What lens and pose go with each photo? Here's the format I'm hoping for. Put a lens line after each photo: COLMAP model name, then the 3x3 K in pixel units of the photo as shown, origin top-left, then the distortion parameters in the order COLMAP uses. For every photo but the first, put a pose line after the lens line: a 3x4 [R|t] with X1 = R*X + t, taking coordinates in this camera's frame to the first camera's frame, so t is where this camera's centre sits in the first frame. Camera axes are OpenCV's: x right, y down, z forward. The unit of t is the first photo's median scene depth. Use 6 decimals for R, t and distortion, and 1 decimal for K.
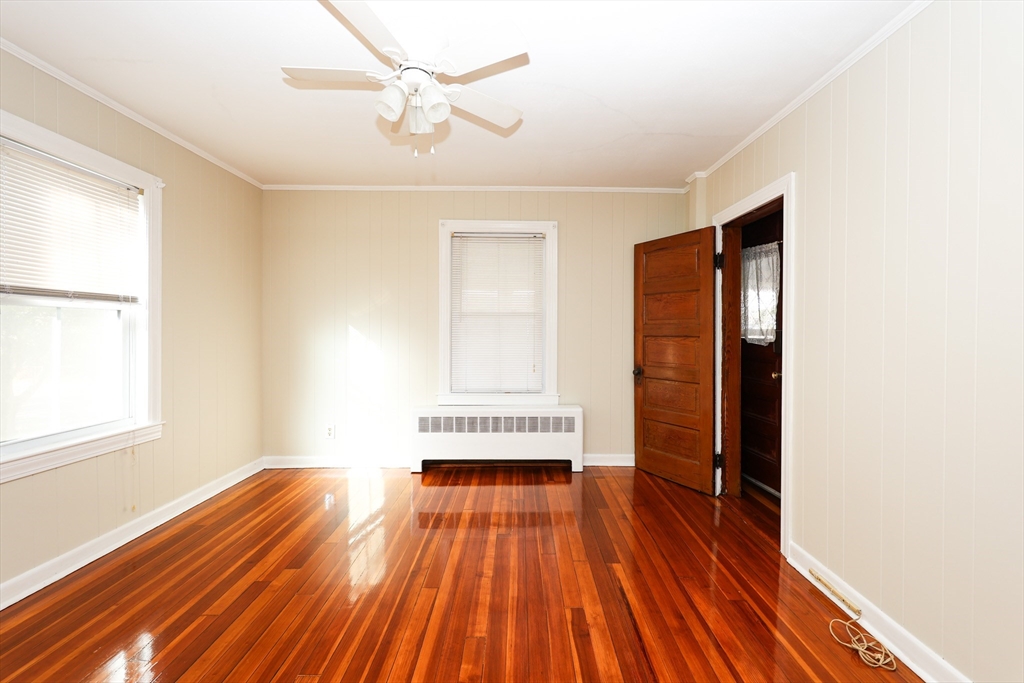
lens RADIAL K [[435.9, 0, 511.9], [0, 435.9, 355.1], [0, 0, 1]] dist [-0.025272, -0.000080]
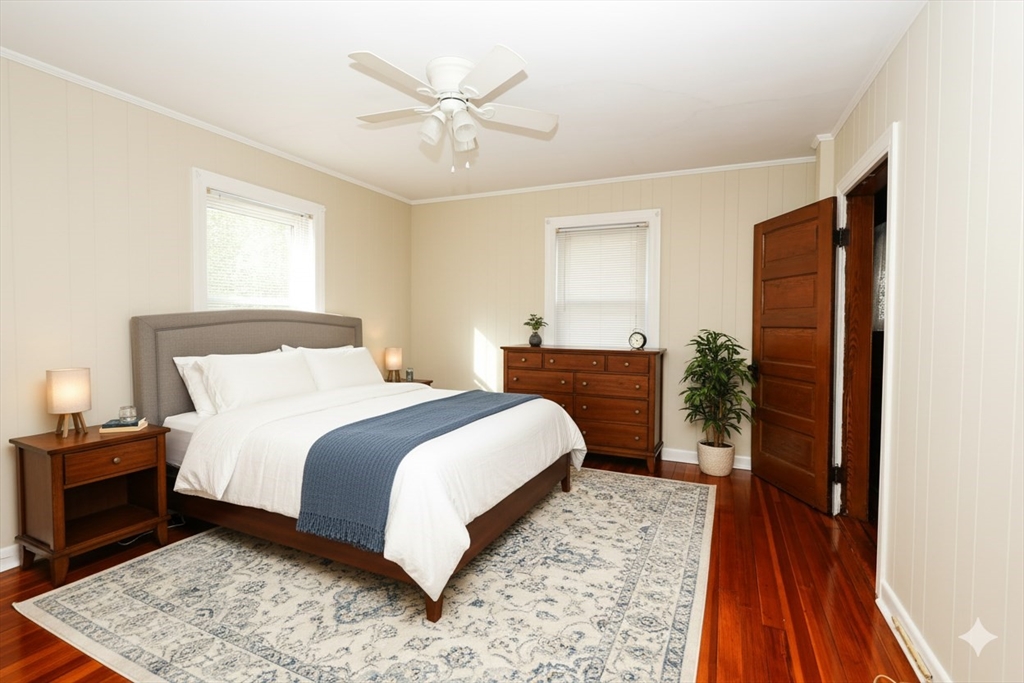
lens RADIAL K [[430.1, 0, 514.0], [0, 430.1, 339.0], [0, 0, 1]] dist [-0.000359, -0.000542]
pose [[0.929958, 0.012374, -0.367457, 0.194756], [-0.018609, 0.999737, -0.013431, 0.003745], [0.367194, 0.019329, 0.929943, -0.010633]]
